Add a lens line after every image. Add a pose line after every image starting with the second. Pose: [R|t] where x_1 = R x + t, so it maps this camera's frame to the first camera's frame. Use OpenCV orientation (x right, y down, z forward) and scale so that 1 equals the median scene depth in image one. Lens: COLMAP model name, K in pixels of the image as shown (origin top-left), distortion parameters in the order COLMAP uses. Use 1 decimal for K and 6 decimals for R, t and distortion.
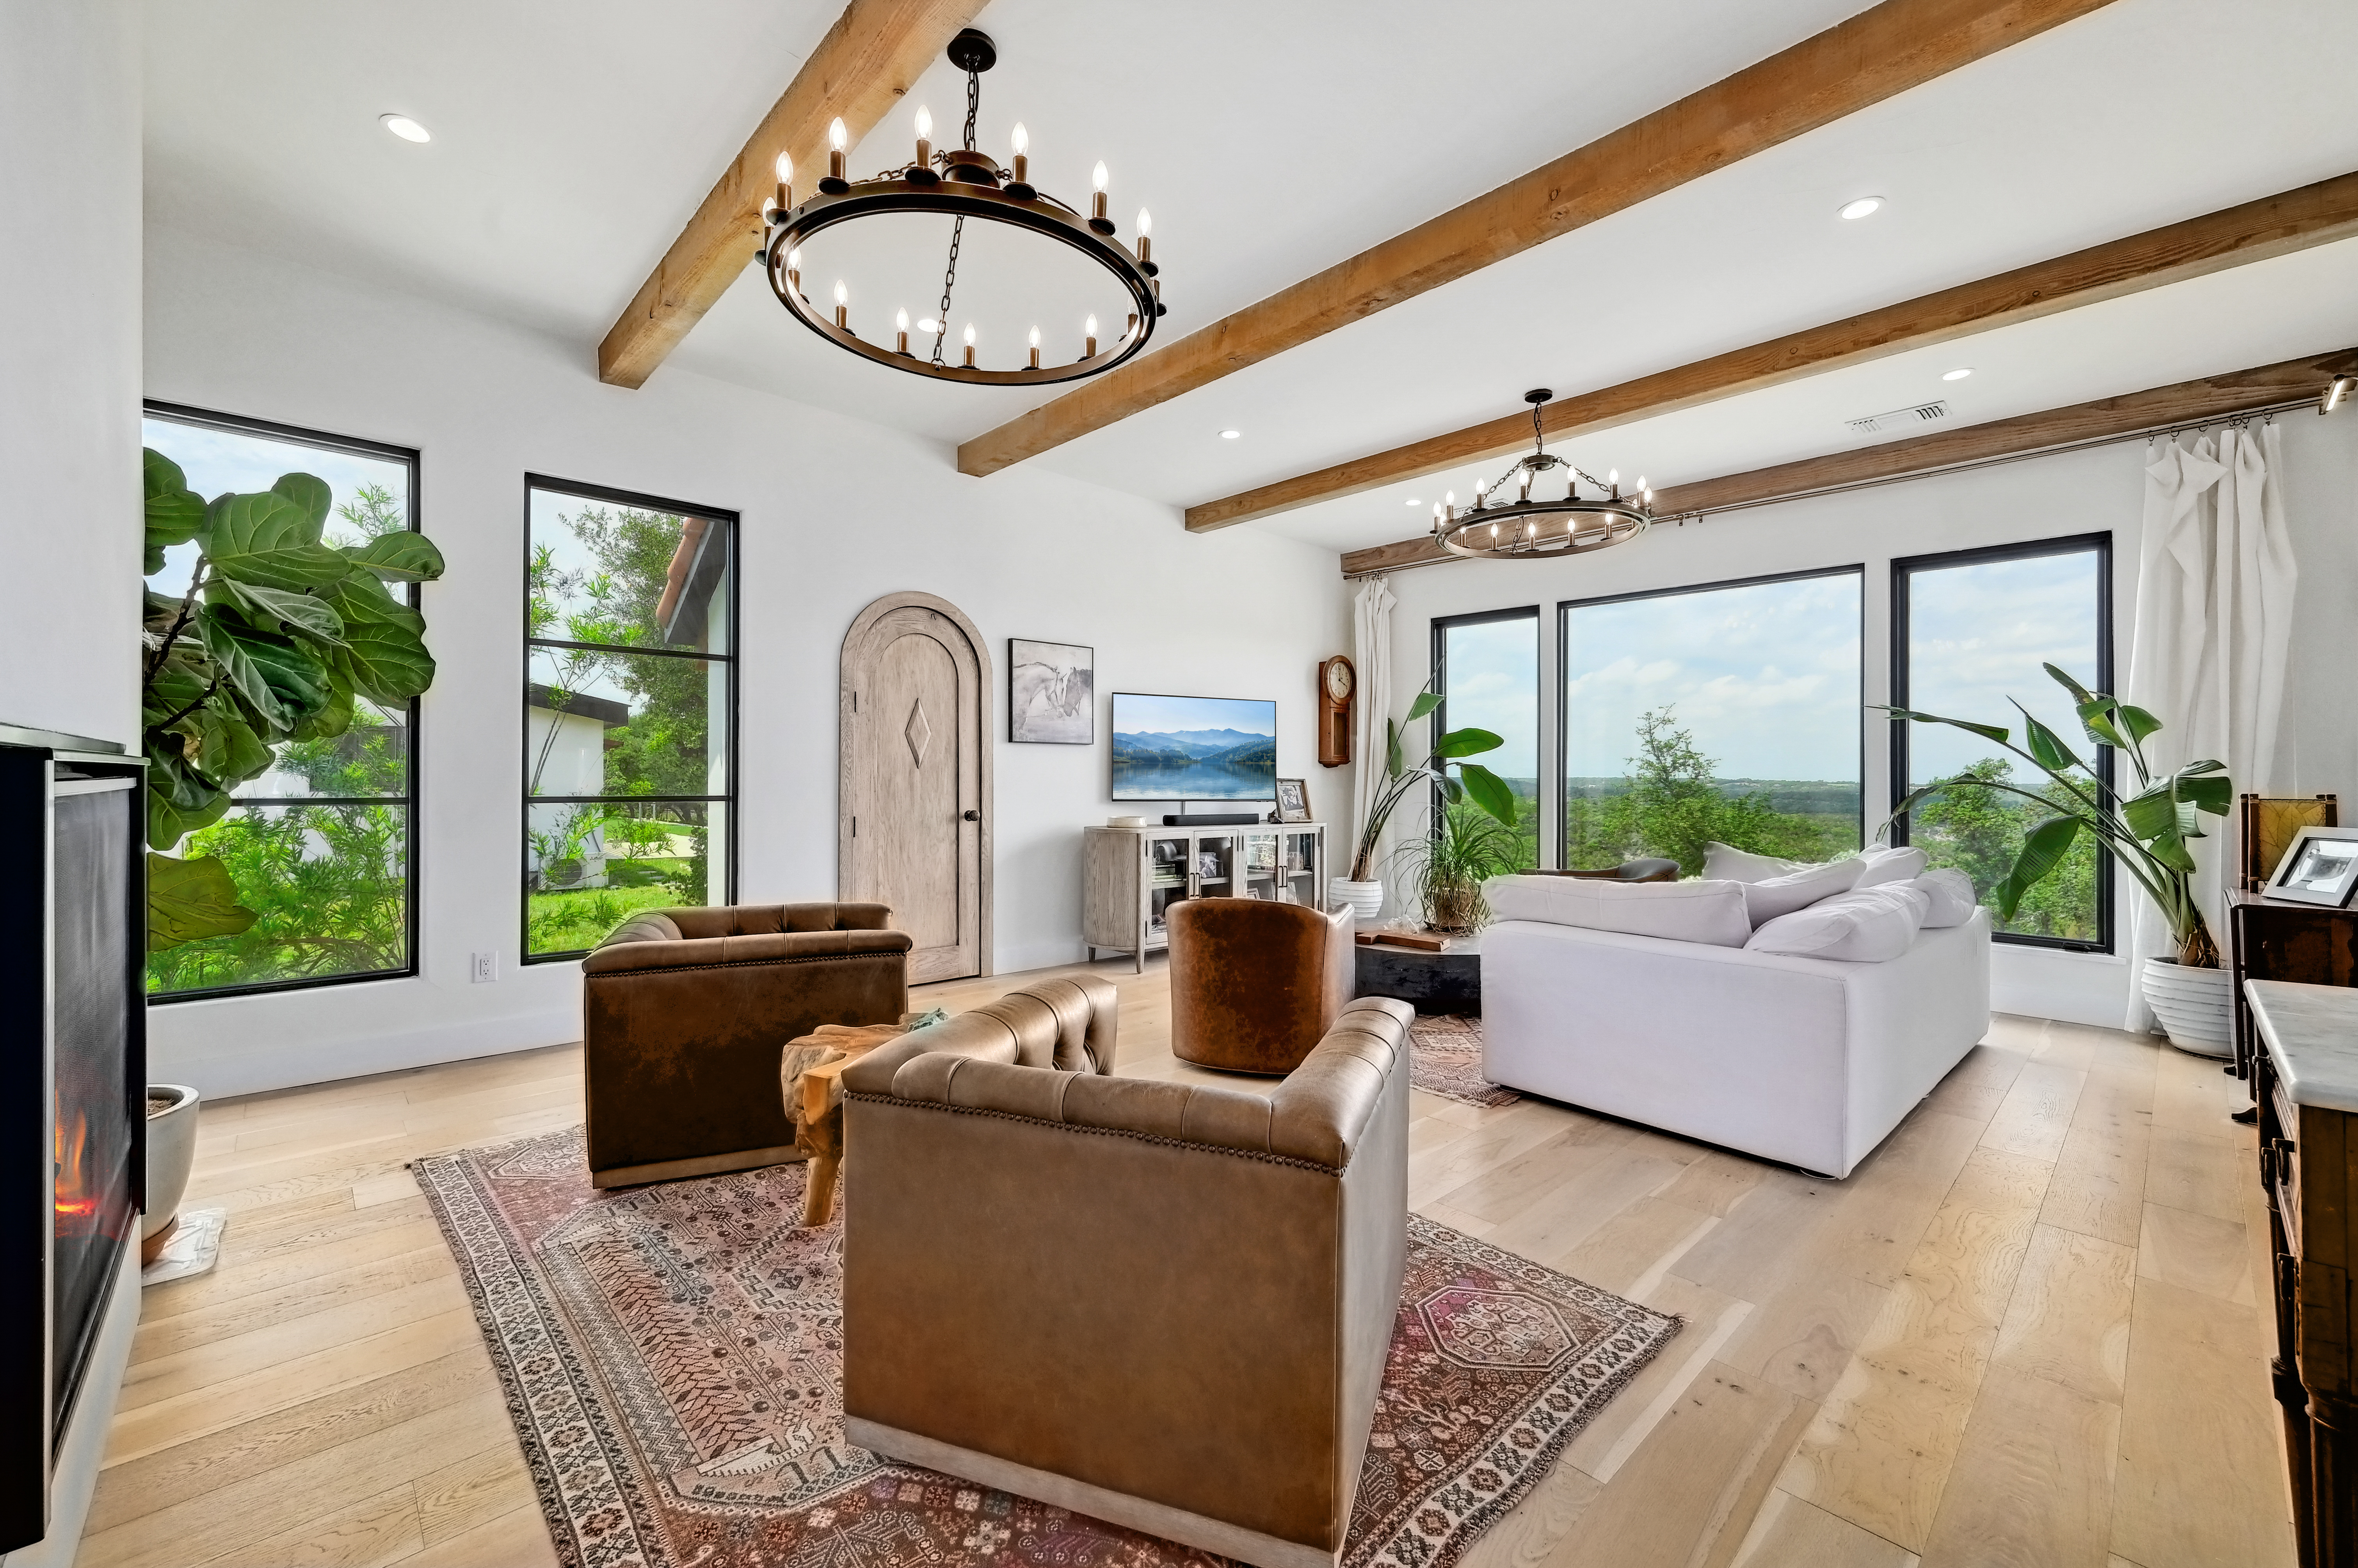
lens RADIAL K [[955.6, 0, 1181.5], [0, 955.6, 786.6], [0, 0, 1]] dist [-0.001875, 0.000108]
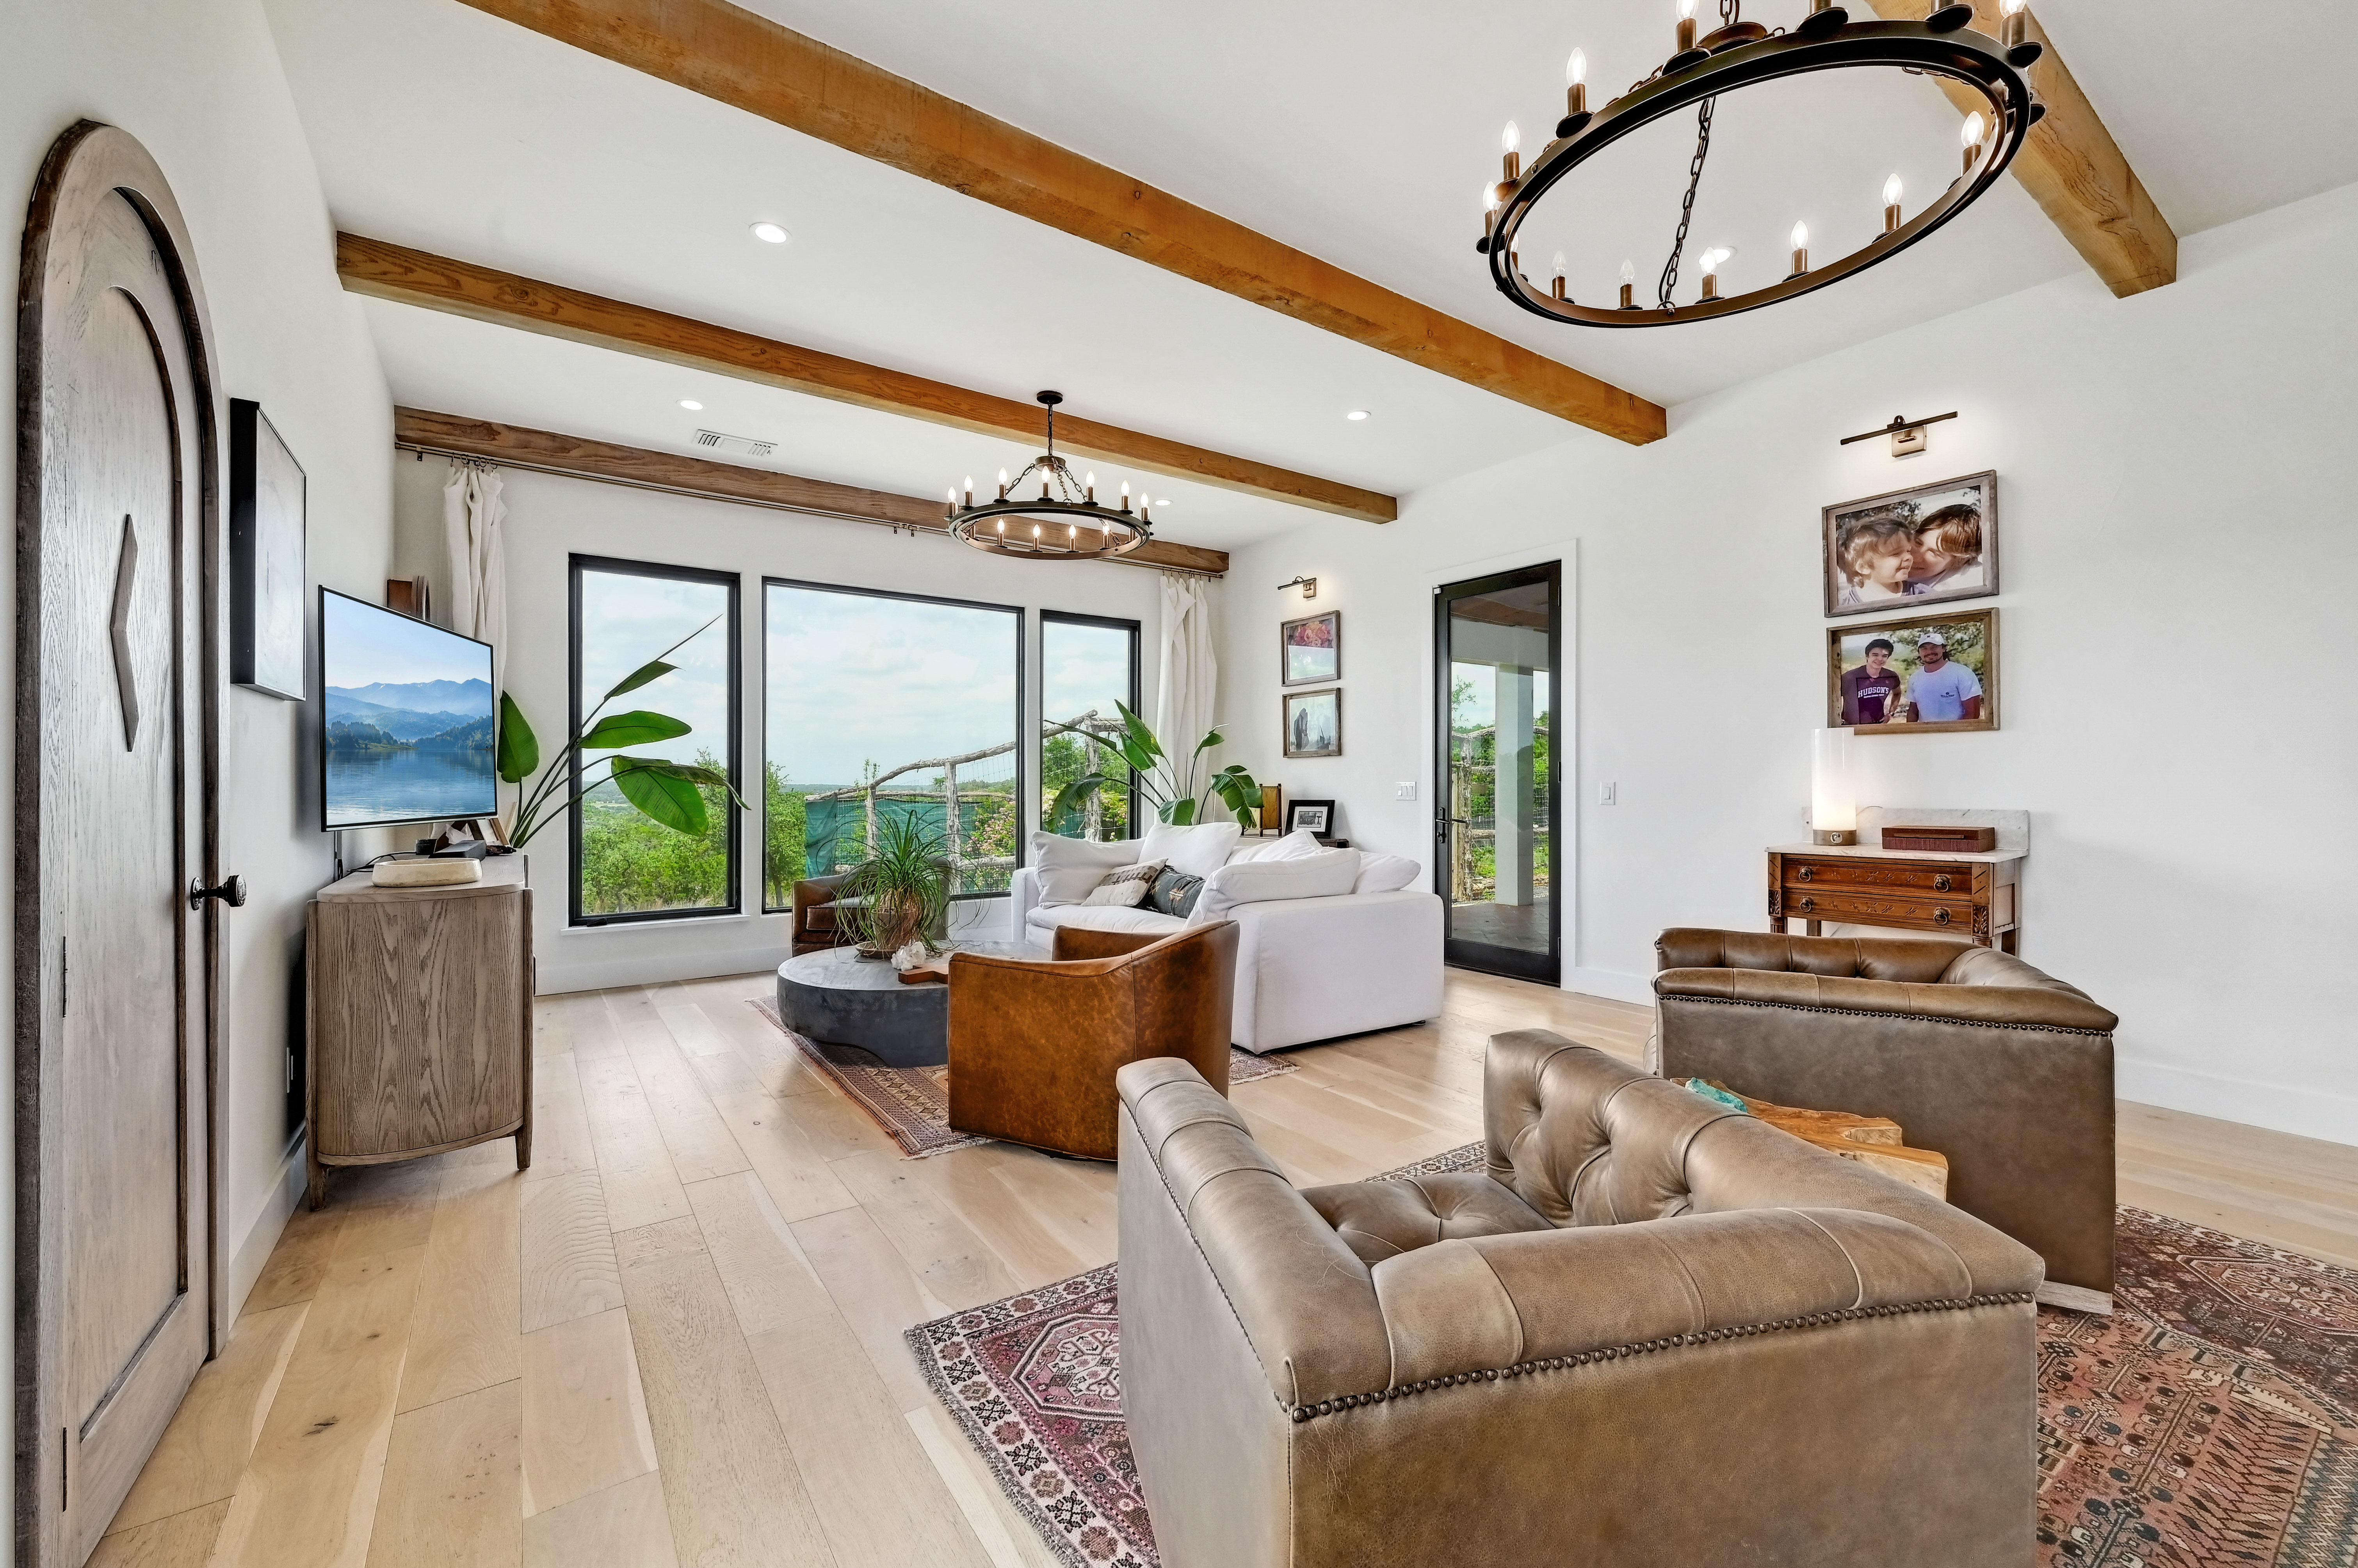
lens RADIAL K [[936.7, 0, 1179.0], [0, 936.7, 784.0], [0, 0, 1]] dist [-0.001114, 0.000734]
pose [[0.145992, -0.011458, 0.989219, -0.524516], [0.009105, 0.999906, 0.010238, -0.008968], [-0.989244, 0.007512, 0.146083, 0.643889]]
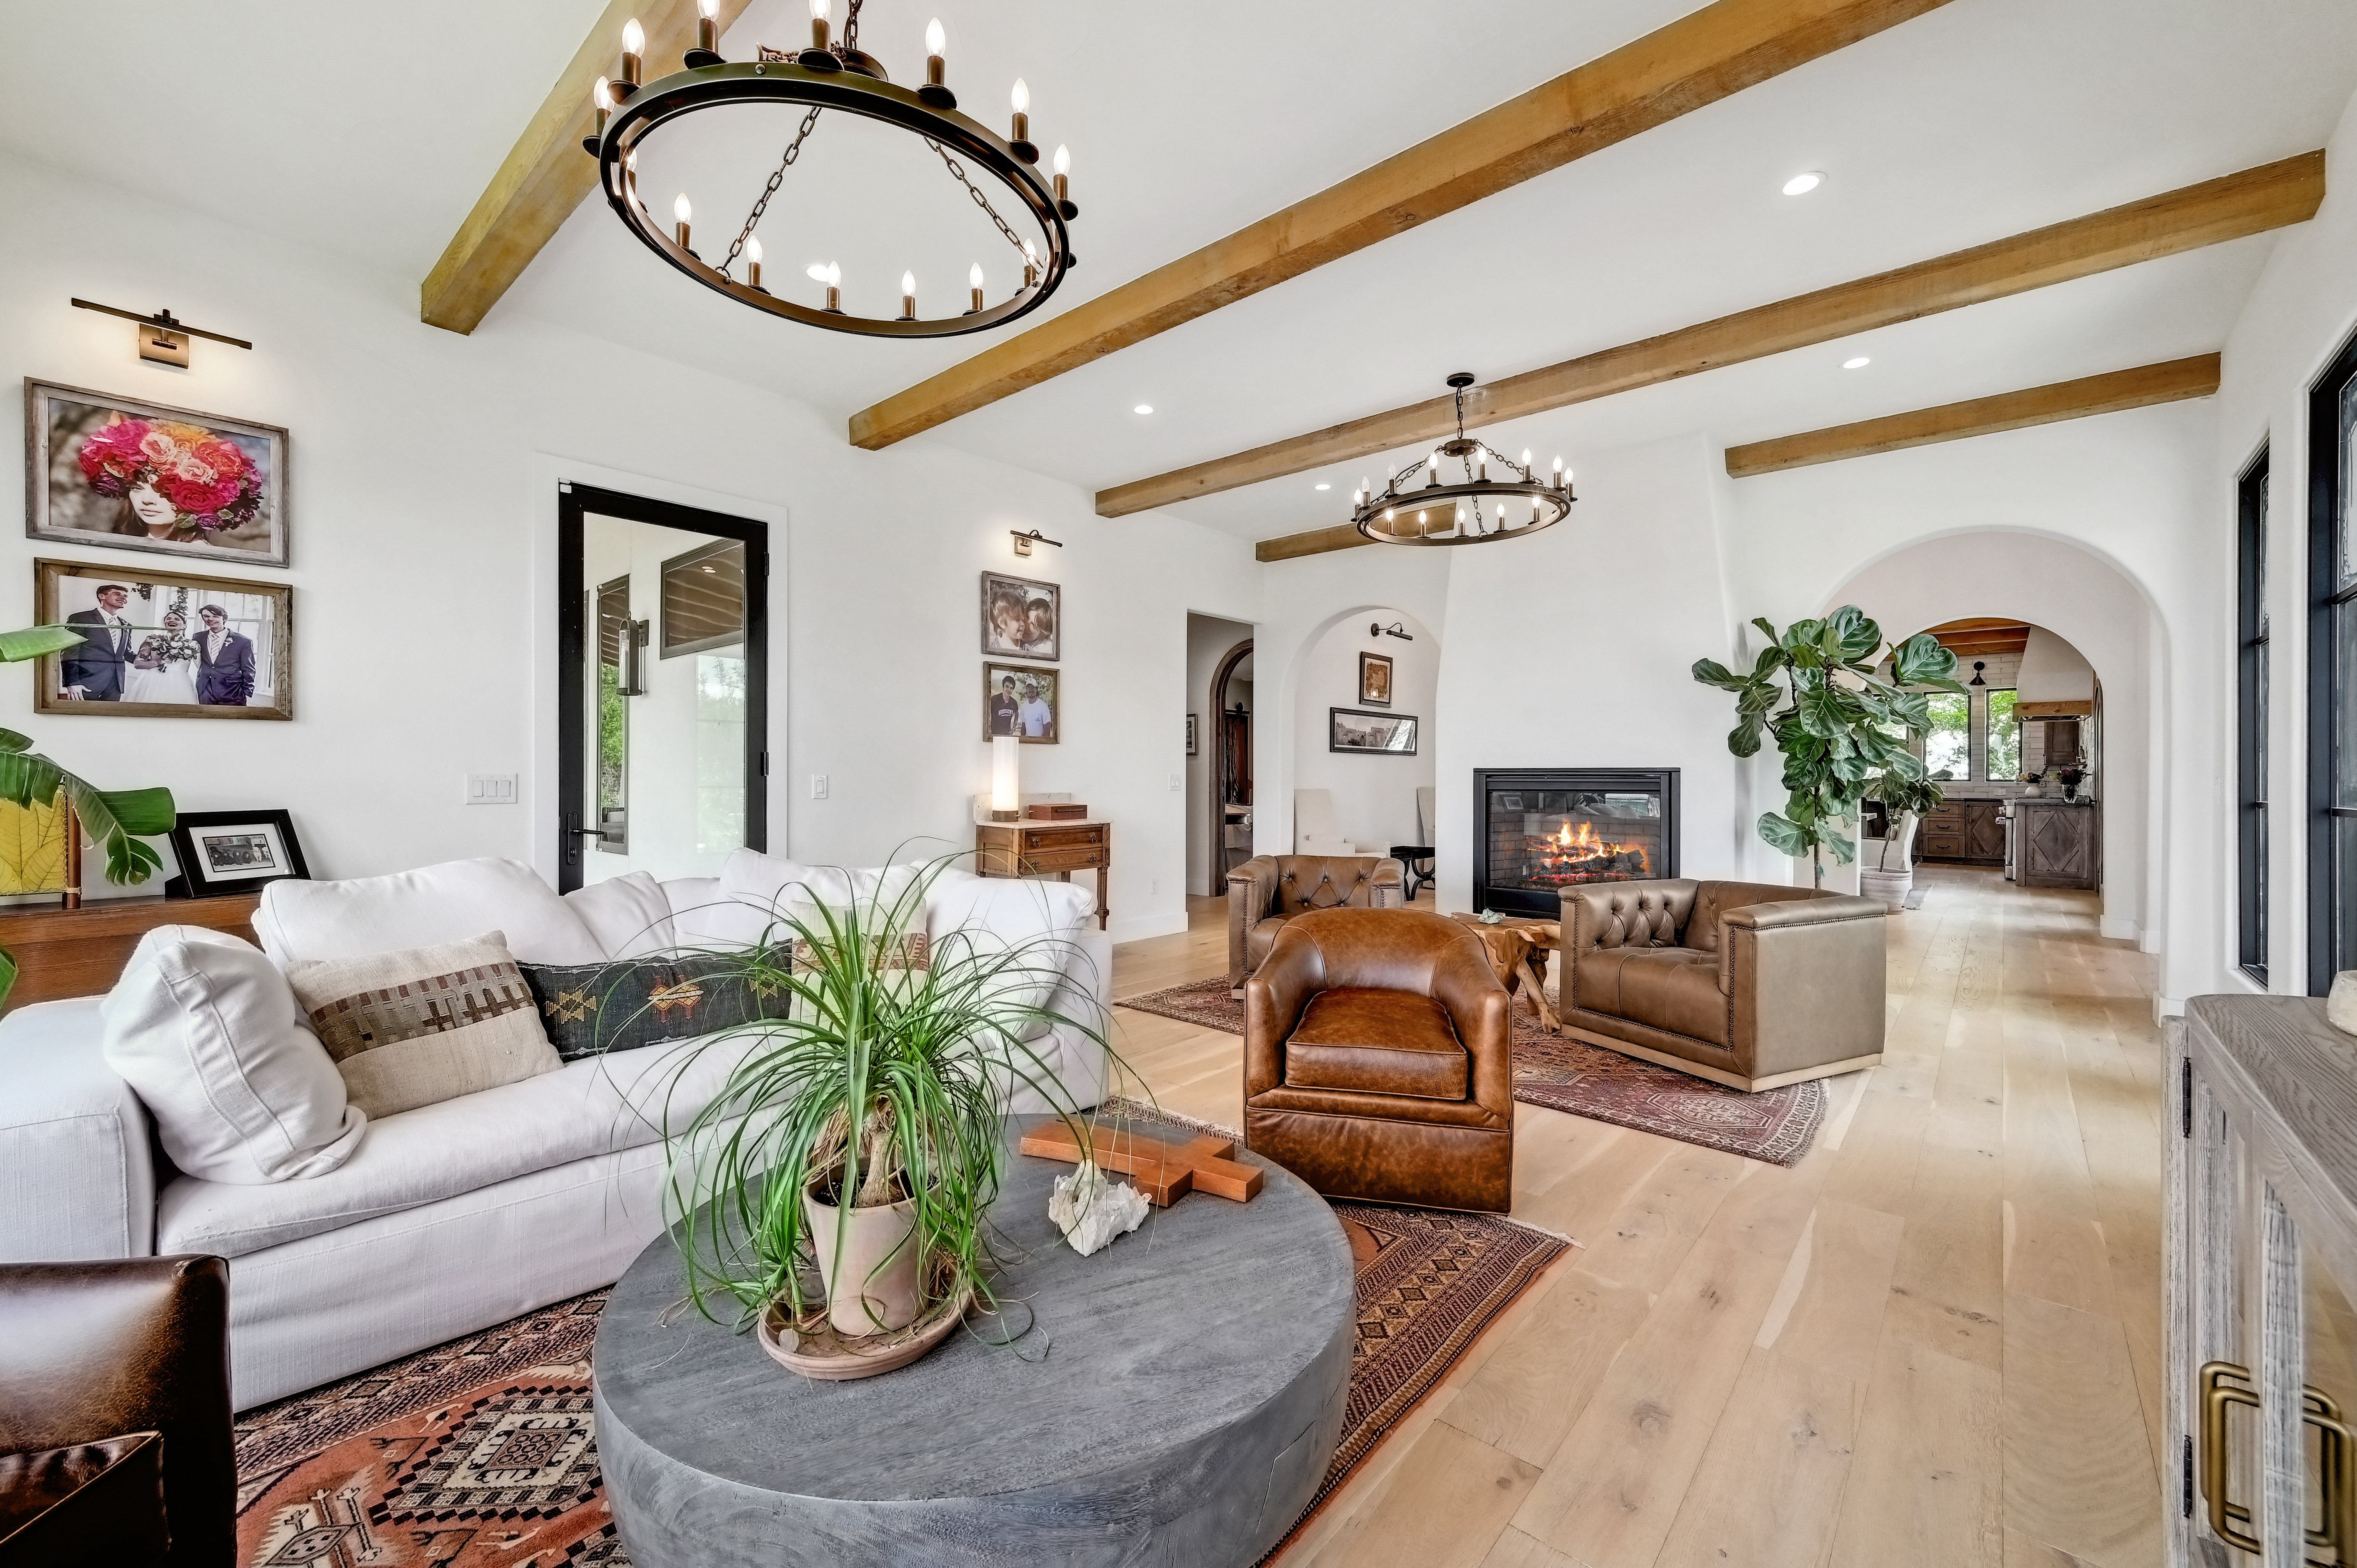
lens RADIAL K [[950.9, 0, 1179.6], [0, 950.9, 772.0], [0, 0, 1]] dist [0.026201, 0.000195]
pose [[-0.995145, -0.011586, -0.097730, 0.240023], [-0.012198, 0.999910, 0.005663, -0.010704], [0.097656, 0.006828, -0.995197, 1.329501]]
